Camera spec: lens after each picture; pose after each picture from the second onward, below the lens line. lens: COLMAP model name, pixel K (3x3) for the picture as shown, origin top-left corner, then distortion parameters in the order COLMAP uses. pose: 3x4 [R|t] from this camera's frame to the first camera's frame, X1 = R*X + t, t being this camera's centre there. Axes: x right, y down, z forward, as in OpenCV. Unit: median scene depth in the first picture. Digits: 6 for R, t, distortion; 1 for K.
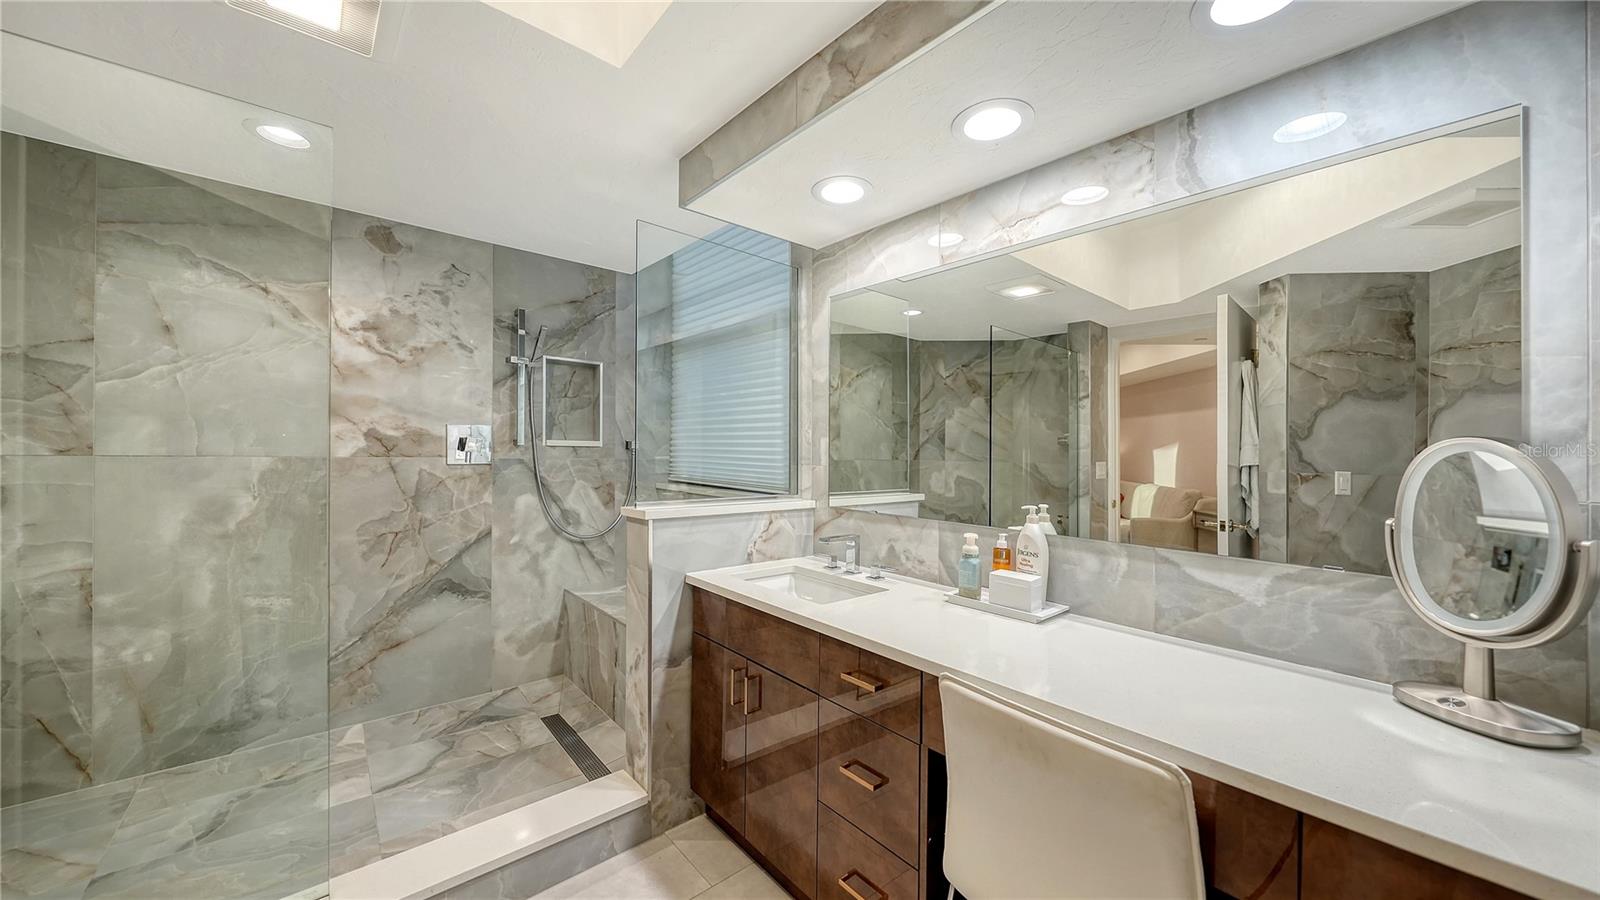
lens RADIAL K [[561.7, 0, 799.9], [0, 561.7, 459.9], [0, 0, 1]] dist [0.000860, 0.000016]
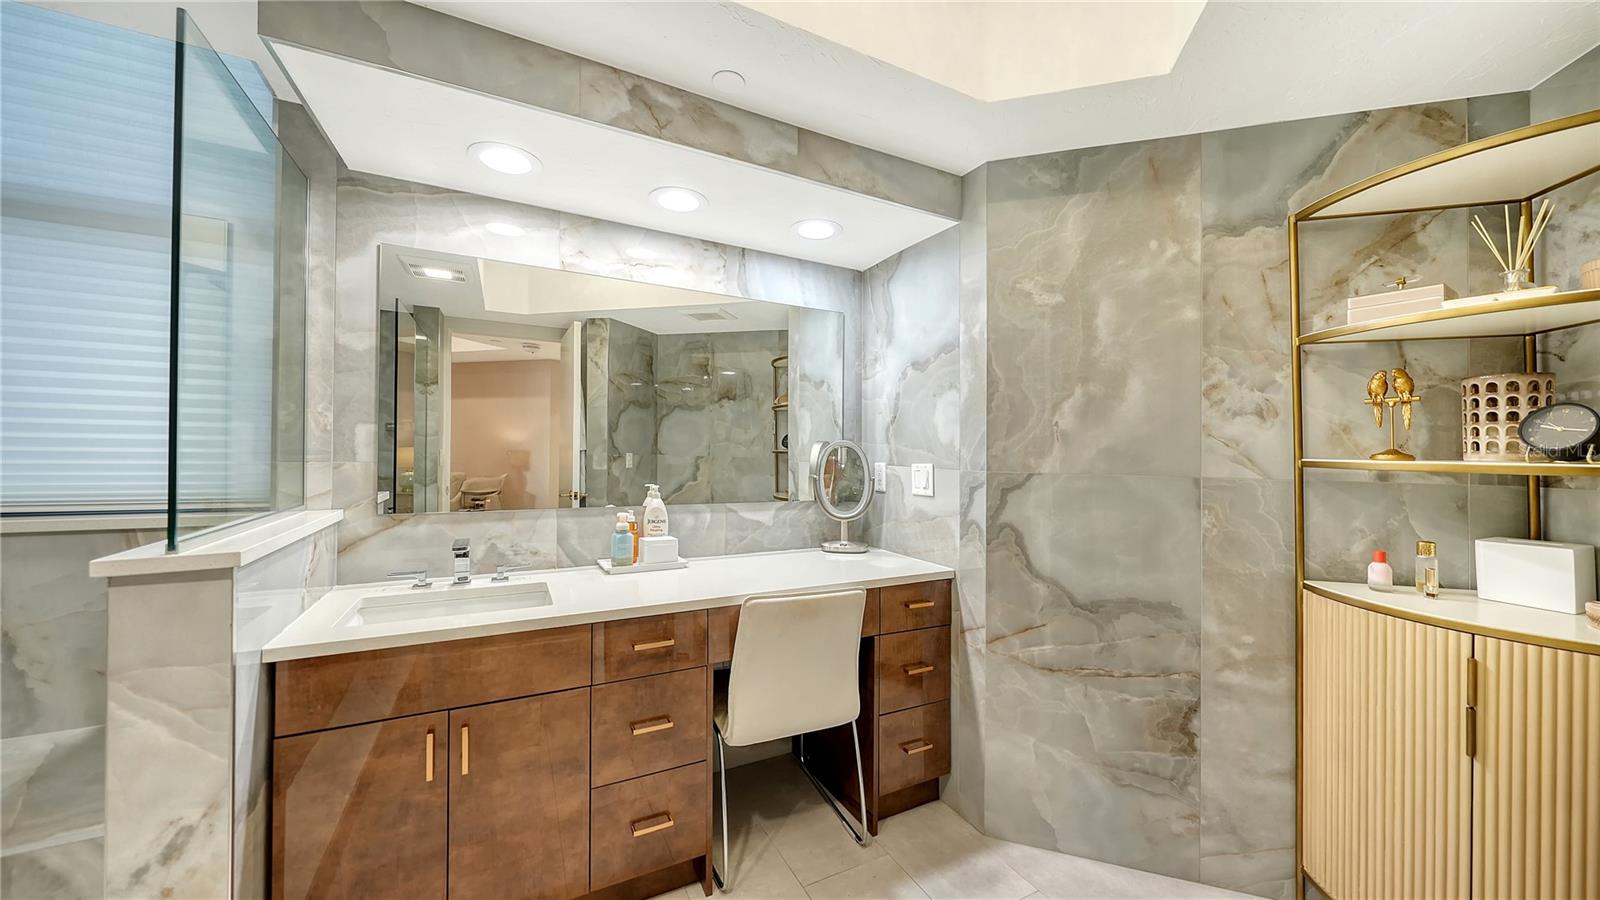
lens RADIAL K [[553.3, 0, 796.5], [0, 553.3, 447.6], [0, 0, 1]] dist [-0.000183, -0.000125]
pose [[0.232281, -0.012328, 0.972571, -0.589899], [0.001737, 0.999923, 0.012260, -0.017857], [-0.972647, -0.001159, 0.232285, 0.280181]]
